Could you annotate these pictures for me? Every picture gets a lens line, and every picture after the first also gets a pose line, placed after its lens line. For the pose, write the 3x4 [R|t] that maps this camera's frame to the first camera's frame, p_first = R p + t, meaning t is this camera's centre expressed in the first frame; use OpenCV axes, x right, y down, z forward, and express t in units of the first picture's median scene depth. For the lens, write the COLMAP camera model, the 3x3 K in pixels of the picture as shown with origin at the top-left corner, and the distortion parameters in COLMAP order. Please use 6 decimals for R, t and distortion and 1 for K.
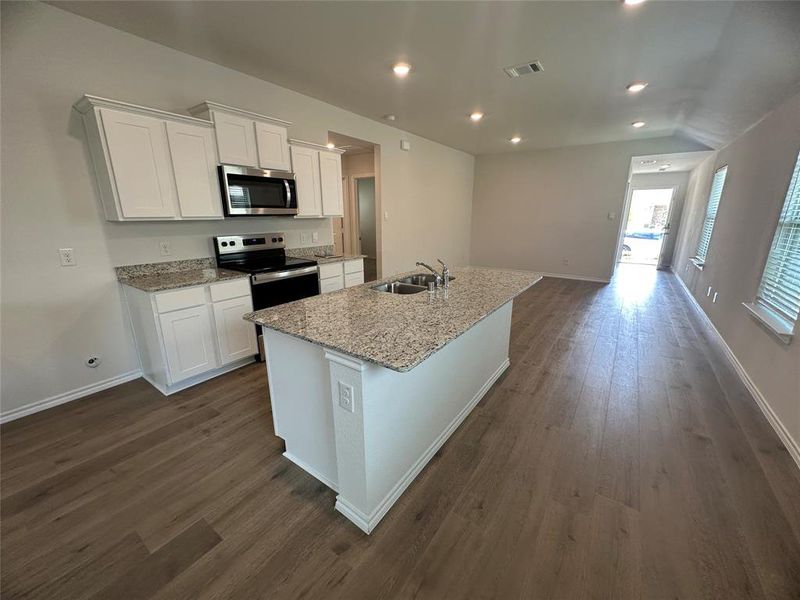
lens RADIAL K [[320.3, 0, 400.0], [0, 320.3, 300.0], [0, 0, 1]] dist [0.001774, 0.000149]
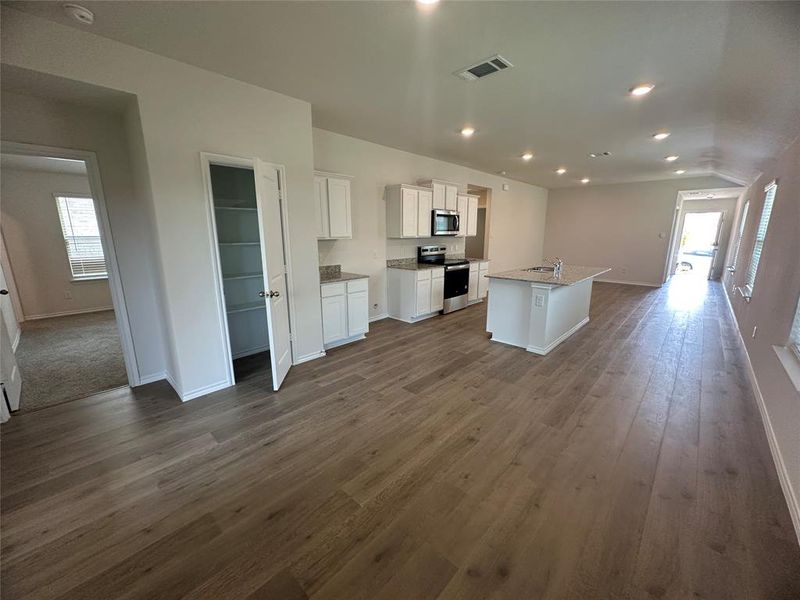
lens RADIAL K [[320.3, 0, 400.0], [0, 320.3, 300.0], [0, 0, 1]] dist [0.001774, 0.000149]
pose [[0.991005, 0.028382, -0.130781, -0.384304], [-0.035182, 0.998131, -0.049976, 0.183069], [0.129118, 0.054127, 0.990151, -0.729896]]
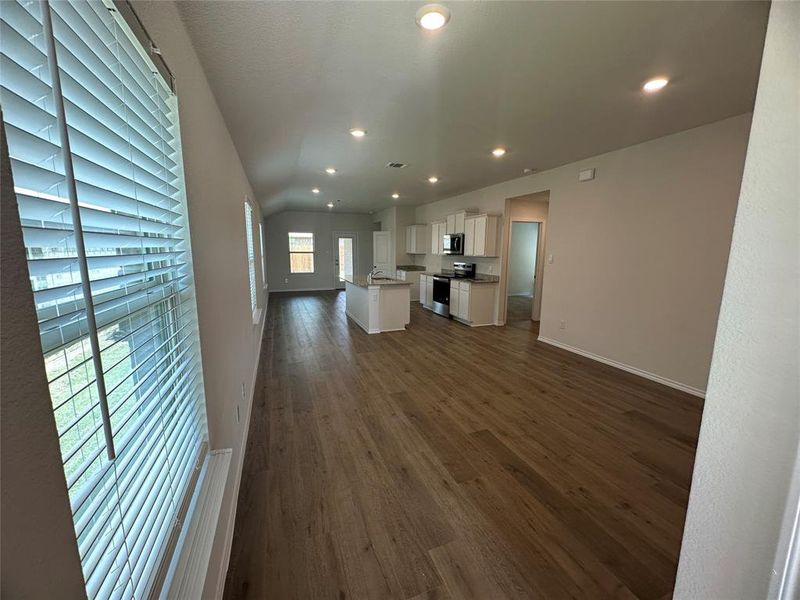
lens RADIAL K [[320.3, 0, 400.0], [0, 320.3, 300.0], [0, 0, 1]] dist [0.001774, 0.000149]
pose [[-0.556905, 0.124645, -0.821170, 1.492900], [-0.226505, 0.928410, 0.294535, -0.484659], [0.799094, 0.350027, -0.488804, 1.710874]]
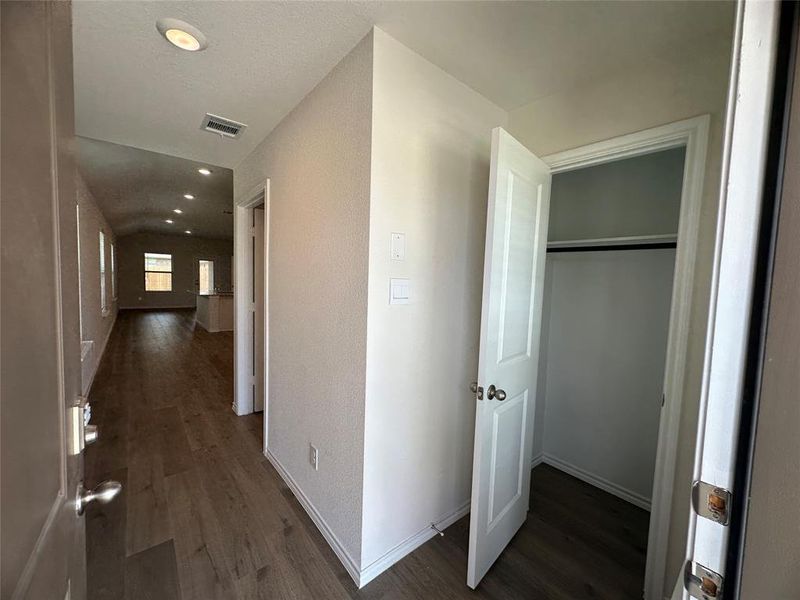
lens RADIAL K [[320.3, 0, 400.0], [0, 320.3, 300.0], [0, 0, 1]] dist [0.001774, 0.000149]
pose [[-0.262684, 0.052516, -0.963452, 1.964310], [-0.287562, 0.948881, 0.130125, -0.653798], [0.921035, 0.311234, -0.234154, 2.421162]]
